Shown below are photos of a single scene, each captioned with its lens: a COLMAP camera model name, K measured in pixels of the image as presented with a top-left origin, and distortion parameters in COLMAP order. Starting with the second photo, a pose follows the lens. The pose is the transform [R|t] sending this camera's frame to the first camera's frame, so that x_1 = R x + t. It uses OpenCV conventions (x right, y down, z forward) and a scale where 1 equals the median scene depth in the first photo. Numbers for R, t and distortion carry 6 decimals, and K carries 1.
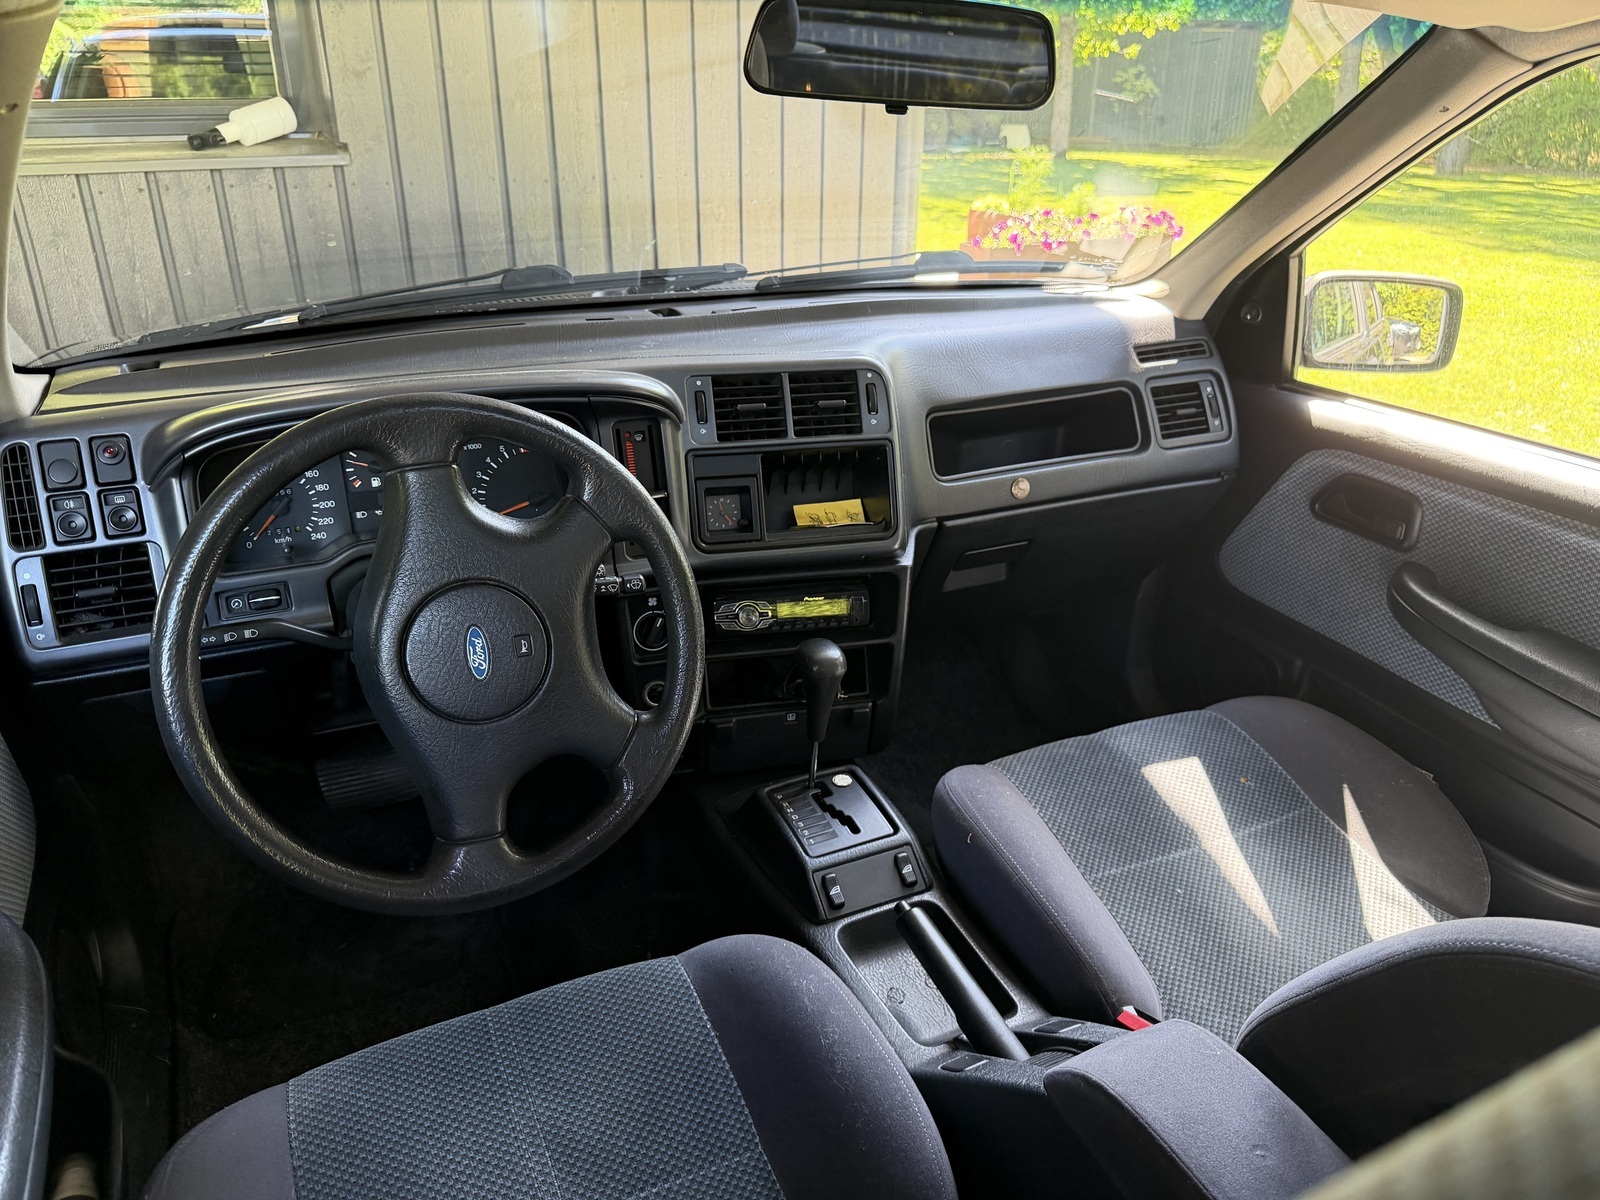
lens RADIAL K [[1129.7, 0, 794.6], [0, 1129.7, 569.2], [0, 0, 1]] dist [0.119400, -0.175978]
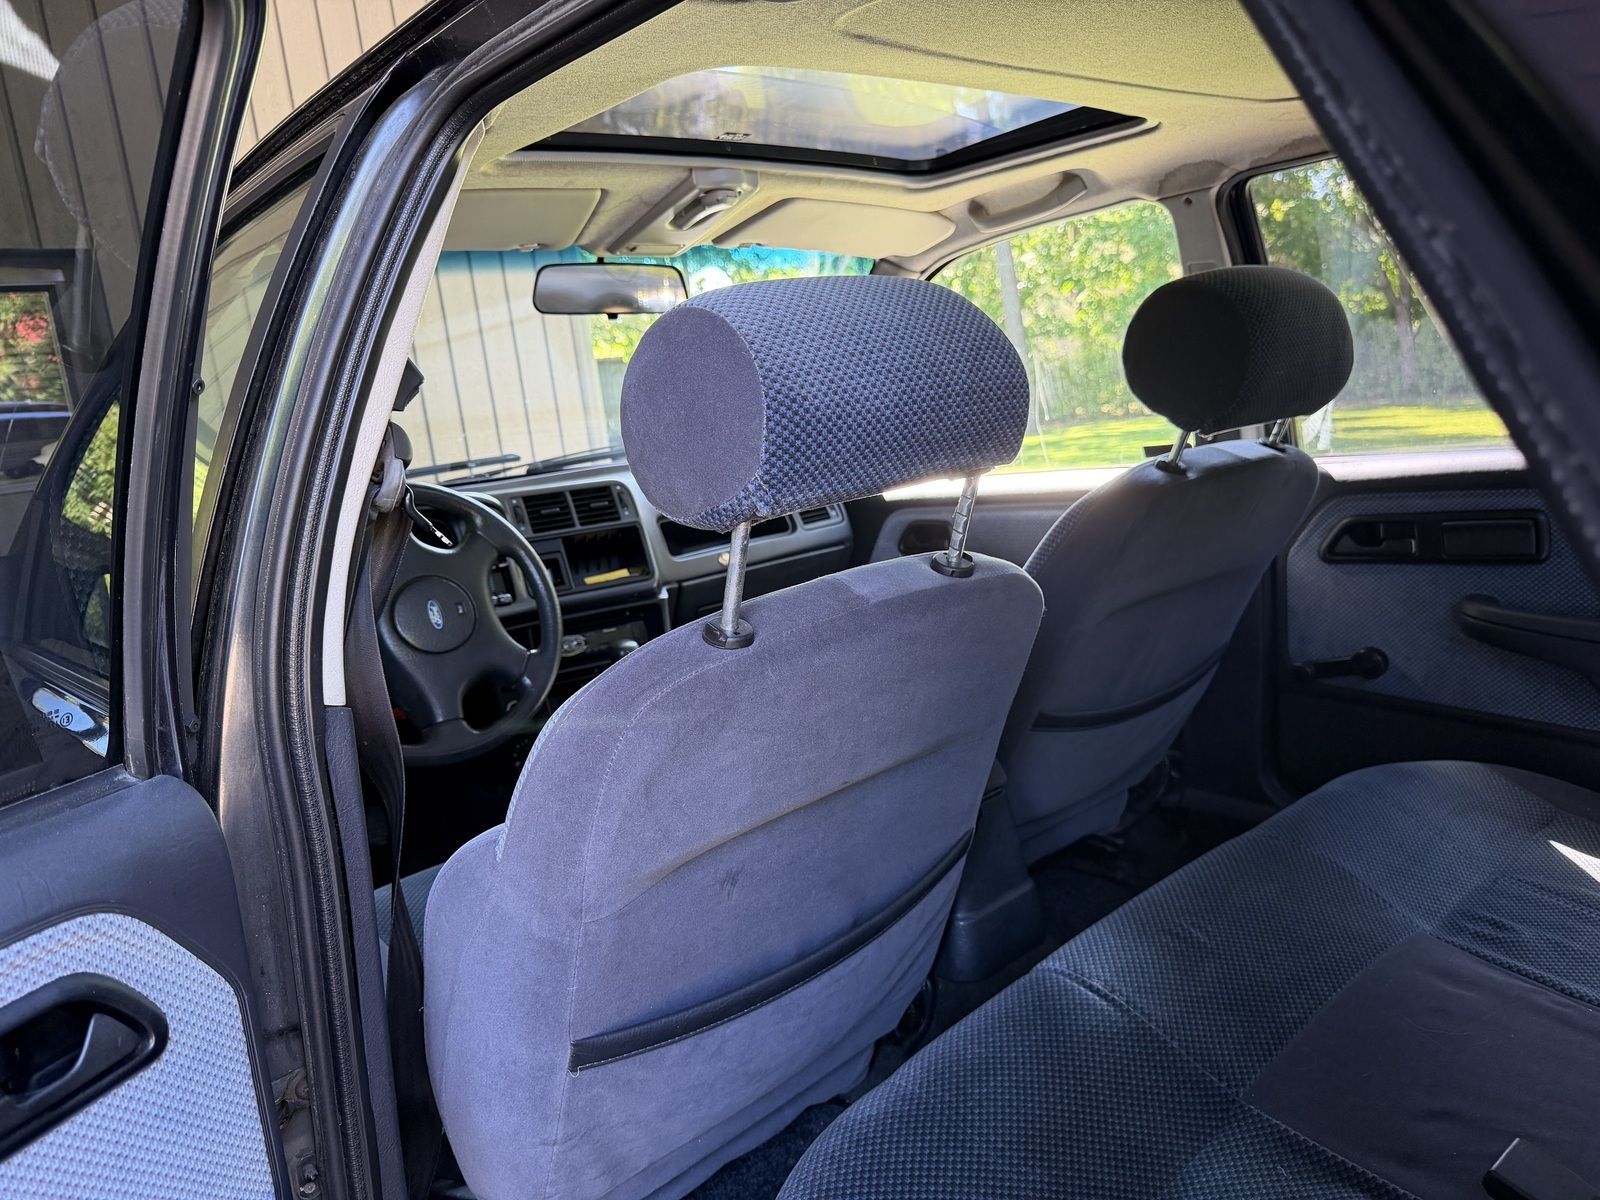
lens RADIAL K [[1129.7, 0, 794.6], [0, 1129.7, 569.2], [0, 0, 1]] dist [0.119400, -0.175978]
pose [[0.951349, -0.157815, 0.264632, -0.131489], [0.222890, 0.945486, -0.237439, 0.353135], [-0.212734, 0.284871, 0.934662, -0.506147]]
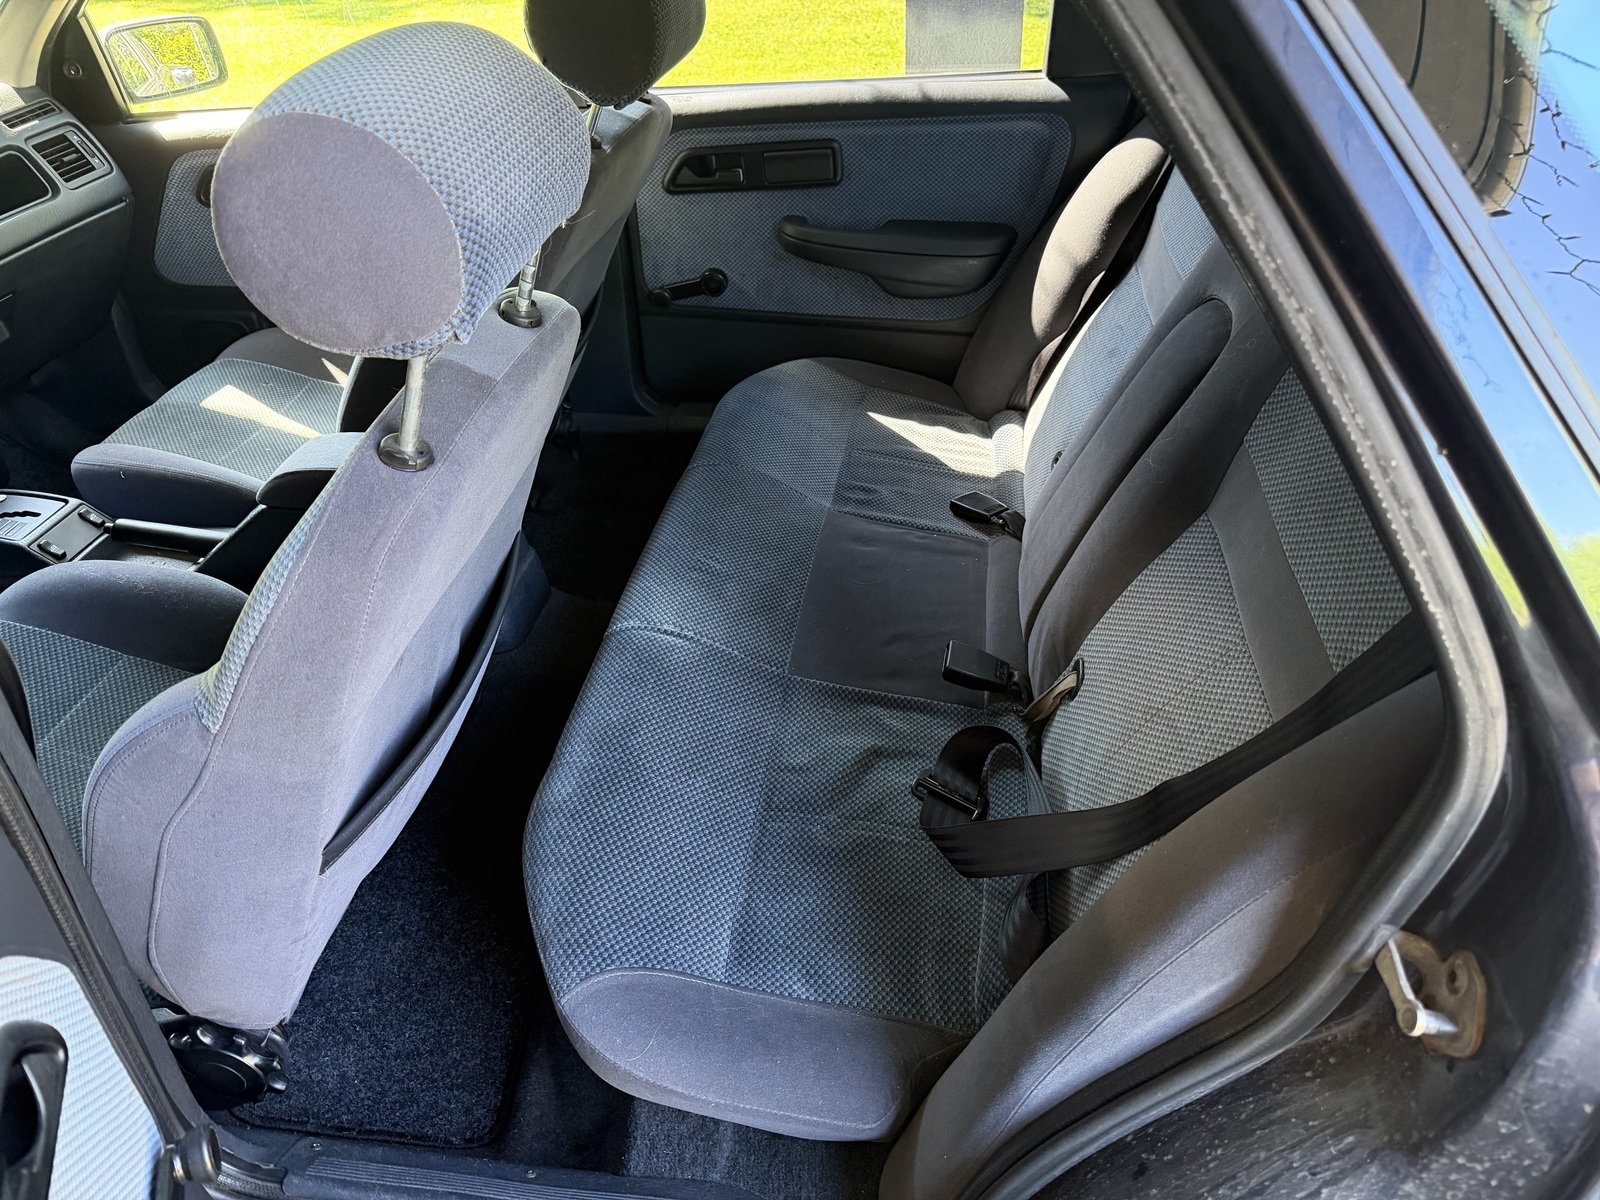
lens RADIAL K [[1155.8, 0, 772.6], [0, 1155.8, 598.8], [0, 0, 1]] dist [0.073832, -0.070263]
pose [[0.569197, -0.509920, 0.644978, -0.345939], [0.388231, 0.858180, 0.335862, 0.164470], [-0.724770, 0.059228, 0.686440, -0.488872]]
